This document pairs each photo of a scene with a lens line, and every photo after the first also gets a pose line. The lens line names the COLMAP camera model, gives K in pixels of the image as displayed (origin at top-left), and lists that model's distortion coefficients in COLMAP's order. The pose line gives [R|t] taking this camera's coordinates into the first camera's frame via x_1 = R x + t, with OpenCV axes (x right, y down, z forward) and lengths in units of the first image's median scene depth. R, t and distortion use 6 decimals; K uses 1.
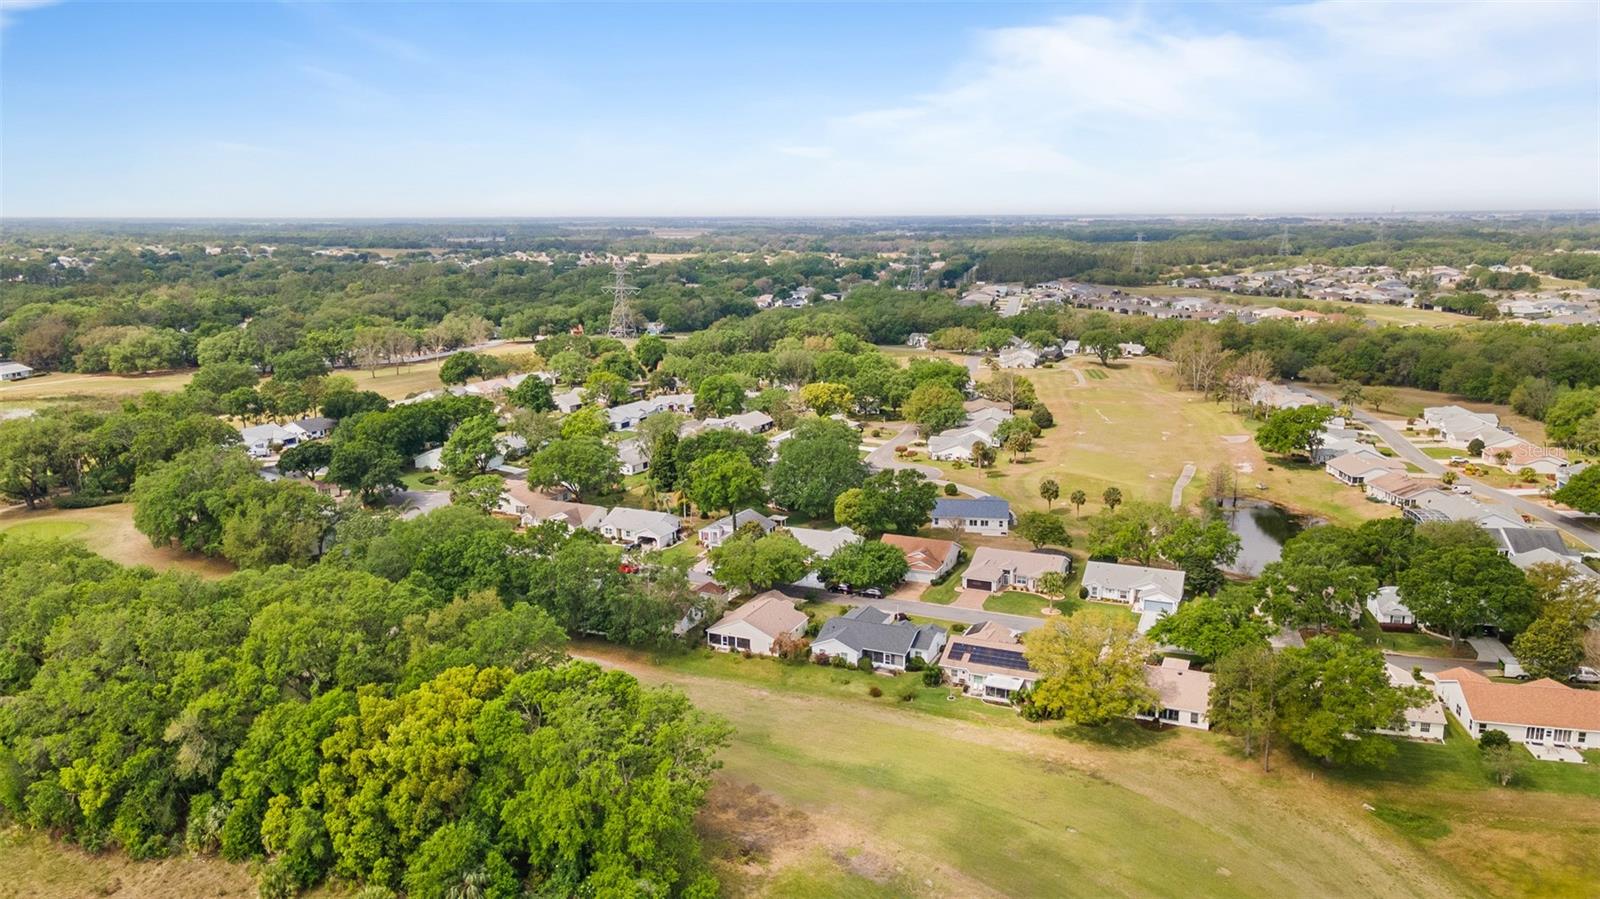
lens RADIAL K [[1168.0, 0, 800.0], [0, 1168.0, 449.5], [0, 0, 1]] dist [0.014366, 0.033831]
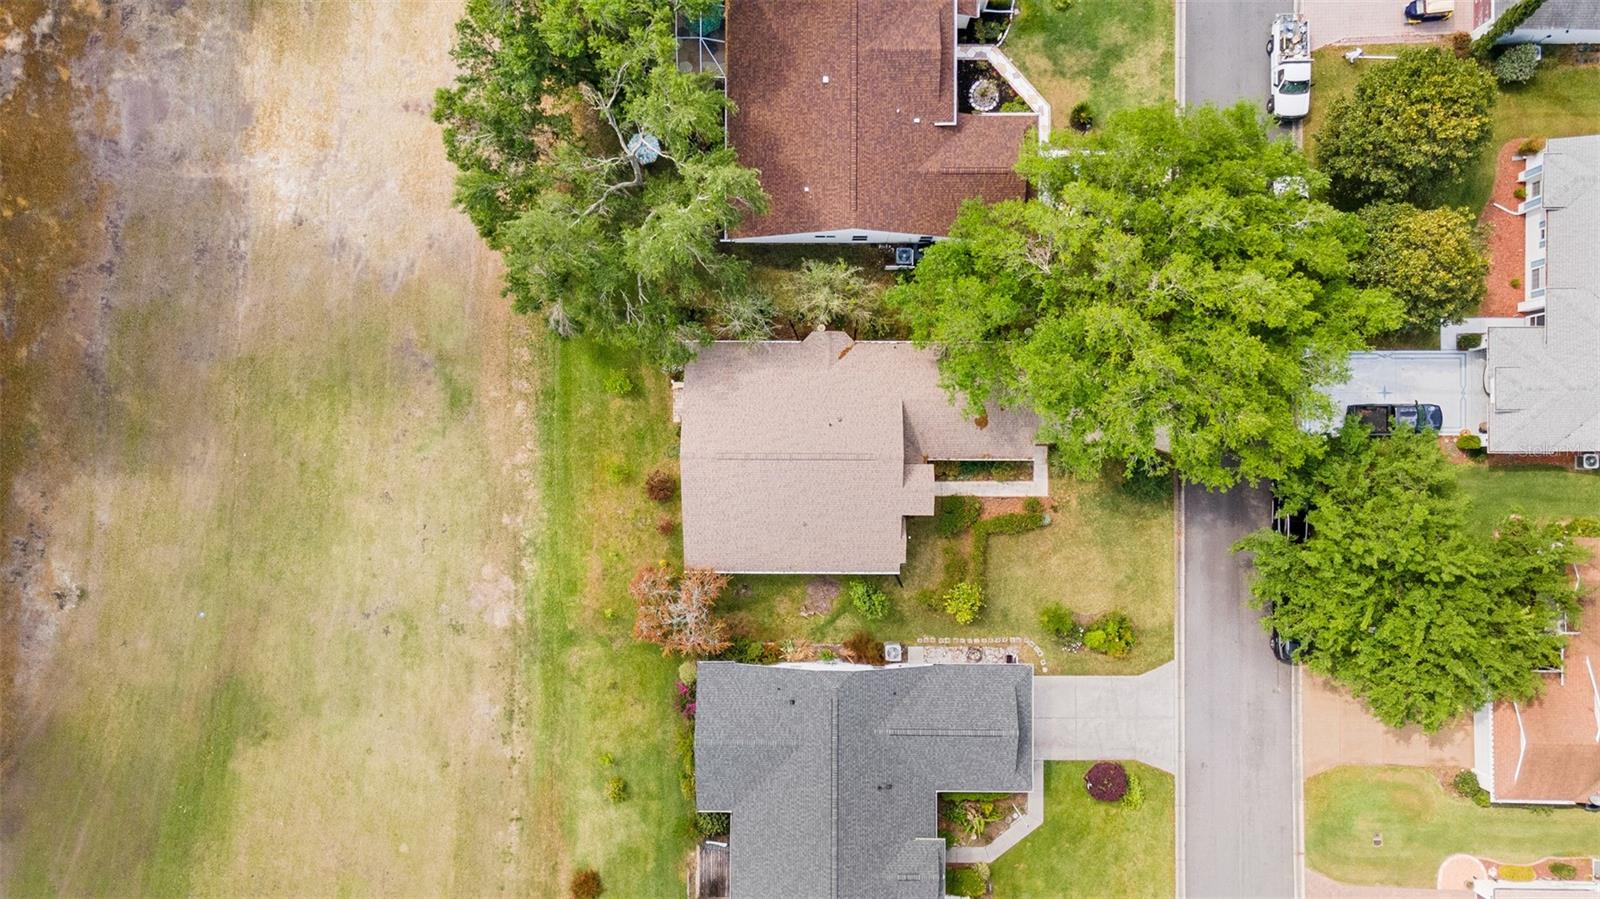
lens RADIAL K [[1168.0, 0, 800.0], [0, 1168.0, 449.5], [0, 0, 1]] dist [0.014366, 0.033831]
pose [[0.399544, 0.916457, -0.021688, -0.022910], [-0.170136, 0.097379, 0.980597, -0.142340], [0.900788, -0.388102, 0.194829, 0.724265]]
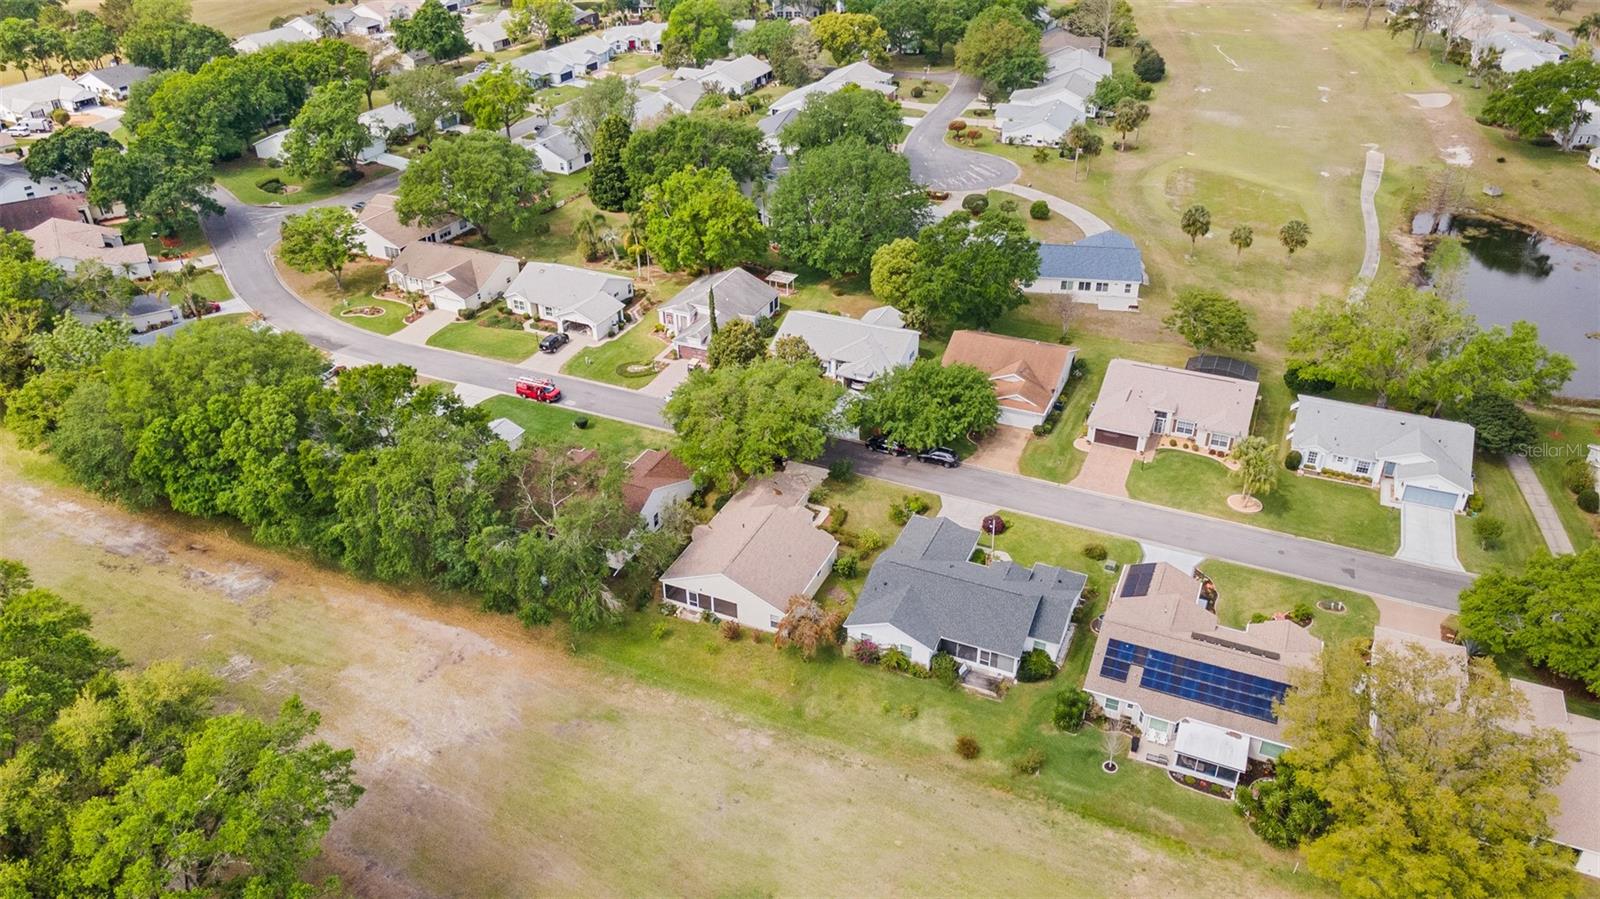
lens RADIAL K [[1168.0, 0, 800.0], [0, 1168.0, 449.5], [0, 0, 1]] dist [0.014366, 0.033831]
pose [[0.999997, -0.001752, -0.001488, -0.008434], [0.002153, 0.940733, 0.339141, -0.073849], [0.000806, -0.339143, 0.940735, 0.370458]]
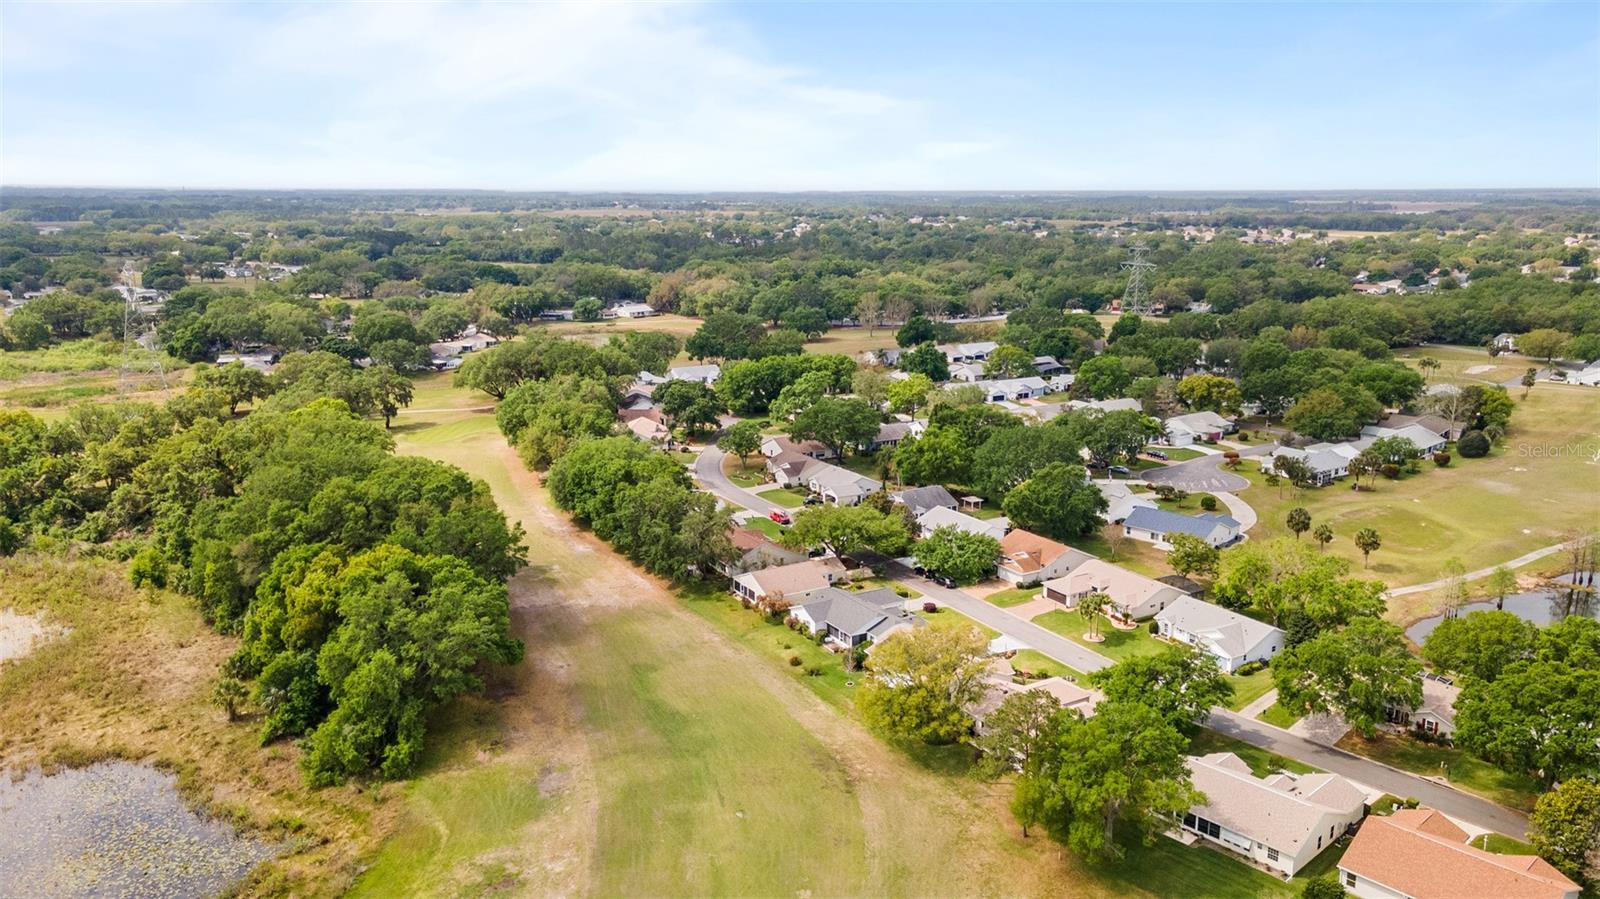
lens RADIAL K [[1168.0, 0, 800.0], [0, 1168.0, 449.5], [0, 0, 1]] dist [0.014366, 0.033831]
pose [[0.817542, 0.130217, -0.560953, 0.423561], [-0.117791, 0.991317, 0.058449, -0.023771], [0.563693, 0.018291, 0.825782, 0.111320]]
